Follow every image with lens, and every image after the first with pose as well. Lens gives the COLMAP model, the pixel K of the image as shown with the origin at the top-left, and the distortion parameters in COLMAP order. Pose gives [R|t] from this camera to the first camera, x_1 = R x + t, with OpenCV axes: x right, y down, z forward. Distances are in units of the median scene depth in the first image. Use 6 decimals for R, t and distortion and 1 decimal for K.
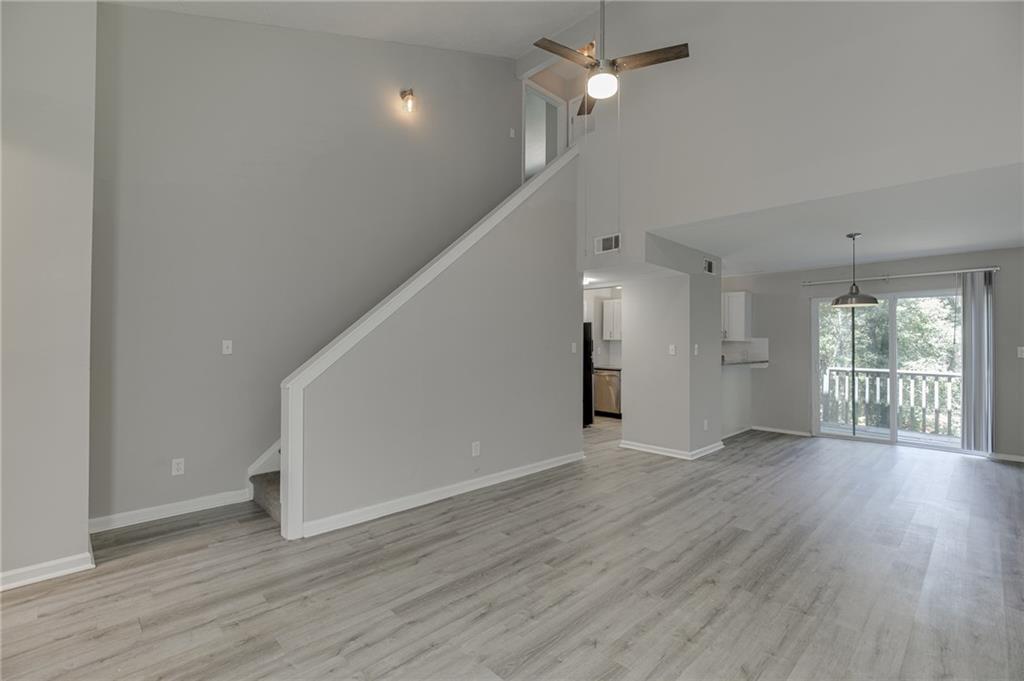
lens RADIAL K [[404.8, 0, 511.3], [0, 404.8, 328.0], [0, 0, 1]] dist [-0.001476, -0.000076]
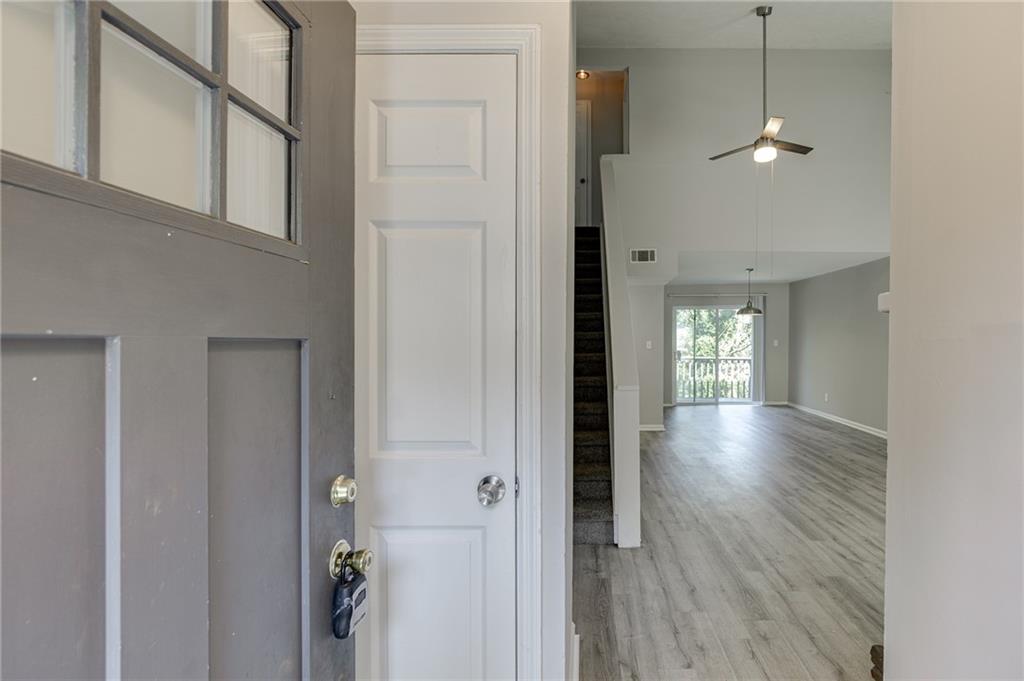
lens RADIAL K [[457.7, 0, 511.6], [0, 457.7, 335.2], [0, 0, 1]] dist [-0.020352, 0.008672]
pose [[0.756874, -0.001150, 0.653560, -1.714971], [-0.020398, 0.999470, 0.025381, -0.006147], [-0.653242, -0.032542, 0.756449, 0.446549]]
